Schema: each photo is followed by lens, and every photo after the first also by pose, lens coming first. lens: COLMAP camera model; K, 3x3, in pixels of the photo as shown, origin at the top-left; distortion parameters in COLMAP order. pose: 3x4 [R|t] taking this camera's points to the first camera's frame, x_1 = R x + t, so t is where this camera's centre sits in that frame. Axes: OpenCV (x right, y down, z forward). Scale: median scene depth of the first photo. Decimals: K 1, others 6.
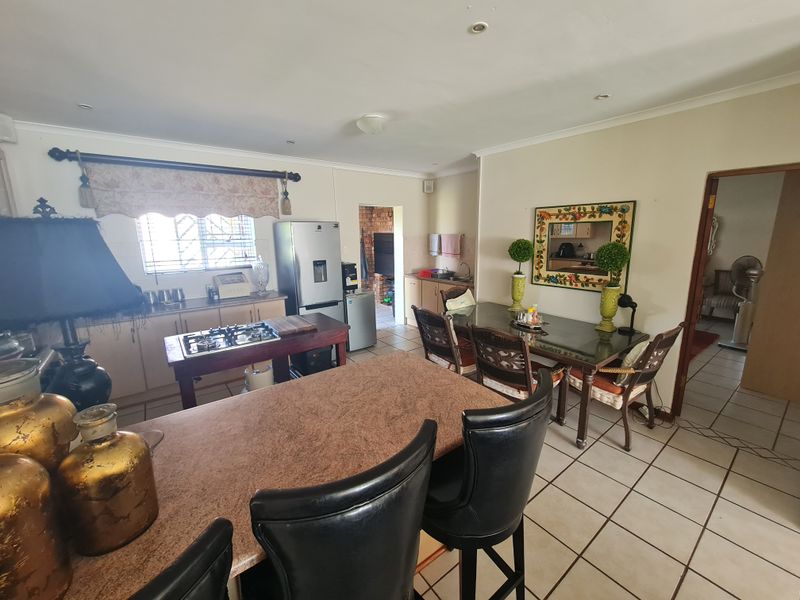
lens RADIAL K [[328.2, 0, 405.2], [0, 328.2, 295.6], [0, 0, 1]] dist [-0.002339, 0.000005]
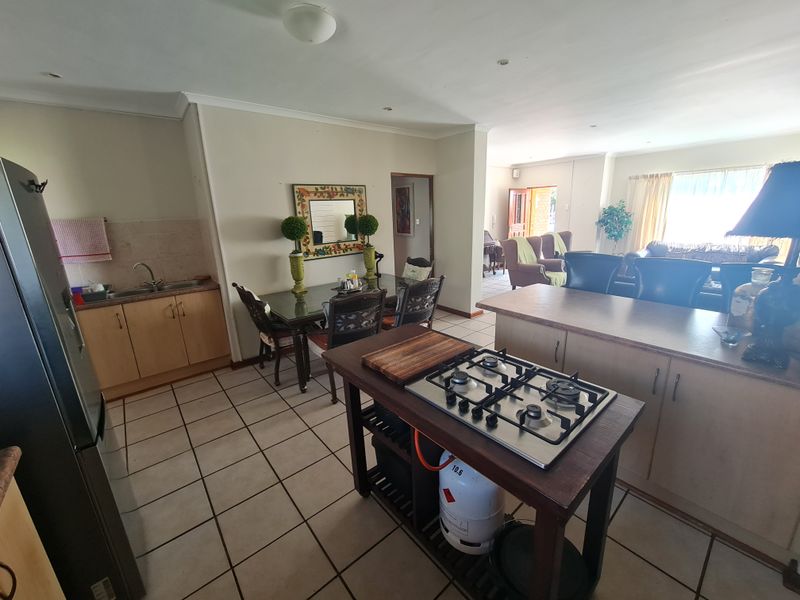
lens RADIAL K [[328.2, 0, 405.2], [0, 328.2, 295.6], [0, 0, 1]] dist [-0.002339, 0.000005]
pose [[-0.048536, -0.239916, 0.969579, -0.612885], [0.226034, 0.942902, 0.244630, -0.107431], [-0.972909, 0.231031, 0.008464, 0.686059]]
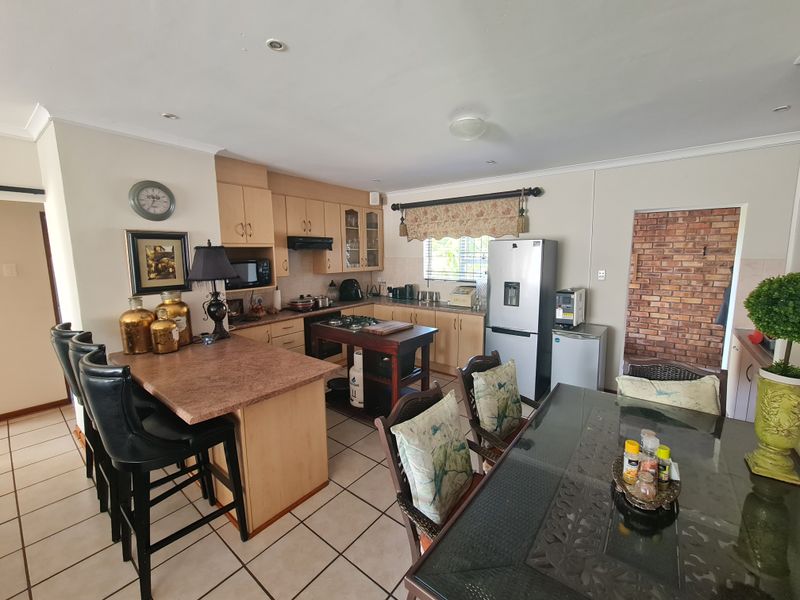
lens RADIAL K [[328.2, 0, 405.2], [0, 328.2, 295.6], [0, 0, 1]] dist [-0.002339, 0.000005]
pose [[0.252619, 0.133741, -0.958278, 0.550245], [-0.183234, 0.979092, 0.088342, -0.099175], [0.950057, 0.153273, 0.271843, 0.493098]]
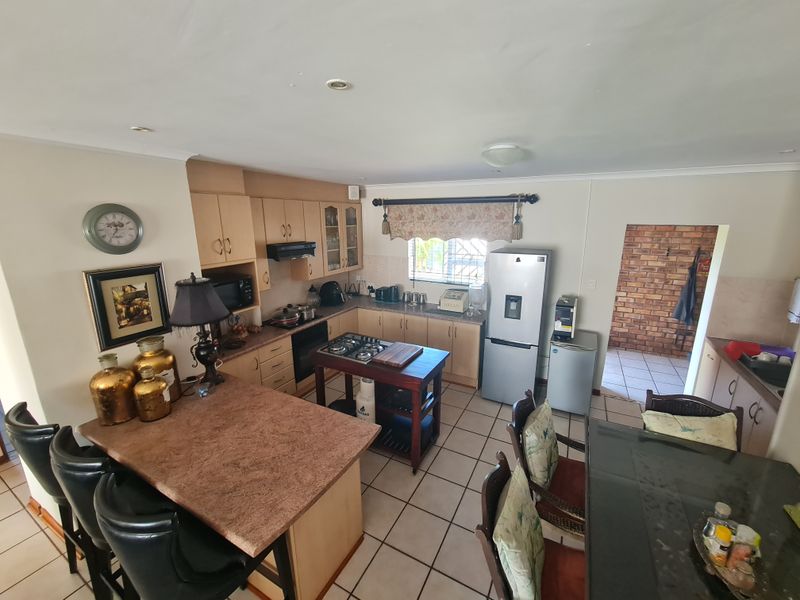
lens RADIAL K [[328.2, 0, 405.2], [0, 328.2, 295.6], [0, 0, 1]] dist [-0.002339, 0.000005]
pose [[0.410432, 0.219655, -0.885041, 0.426755], [-0.178309, 0.971152, 0.158337, -0.201865], [0.894288, 0.092824, 0.437758, 0.346316]]
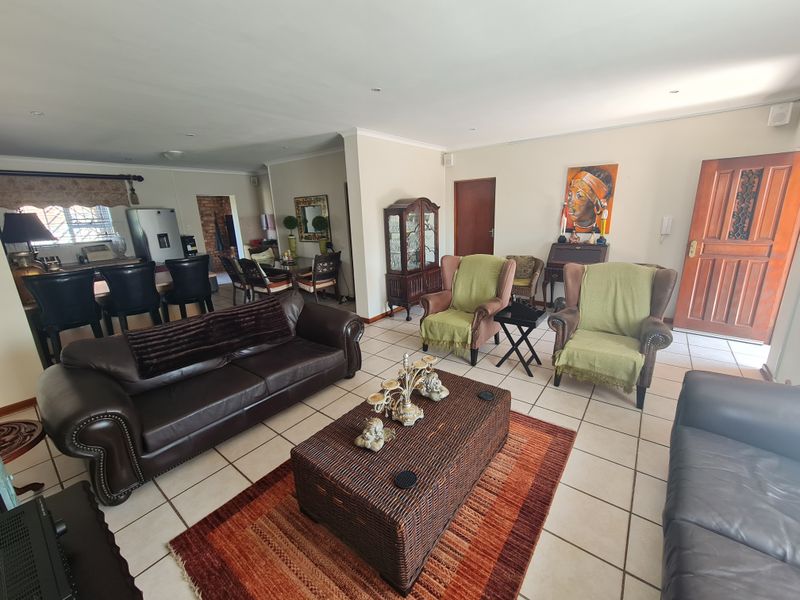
lens RADIAL K [[328.2, 0, 405.2], [0, 328.2, 295.6], [0, 0, 1]] dist [-0.002339, 0.000005]
pose [[0.966017, -0.089142, 0.242620, 0.462822], [0.075089, 0.994951, 0.066585, 0.172277], [-0.247331, -0.046104, 0.967834, -0.828178]]
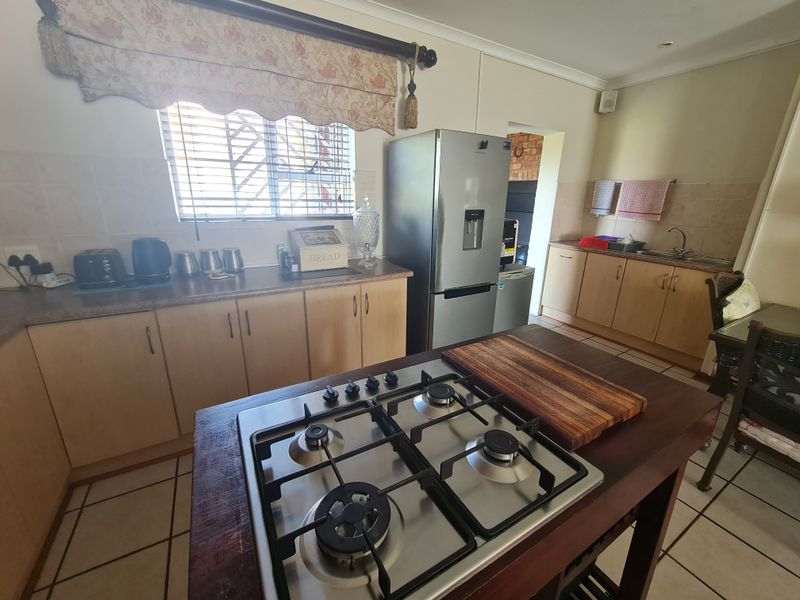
lens RADIAL K [[328.2, 0, 405.2], [0, 328.2, 295.6], [0, 0, 1]] dist [-0.002339, 0.000005]
pose [[0.991151, 0.068721, -0.113563, -0.311890], [-0.056452, 0.992554, 0.107933, -0.018662], [0.120135, -0.100568, 0.987651, 0.445390]]
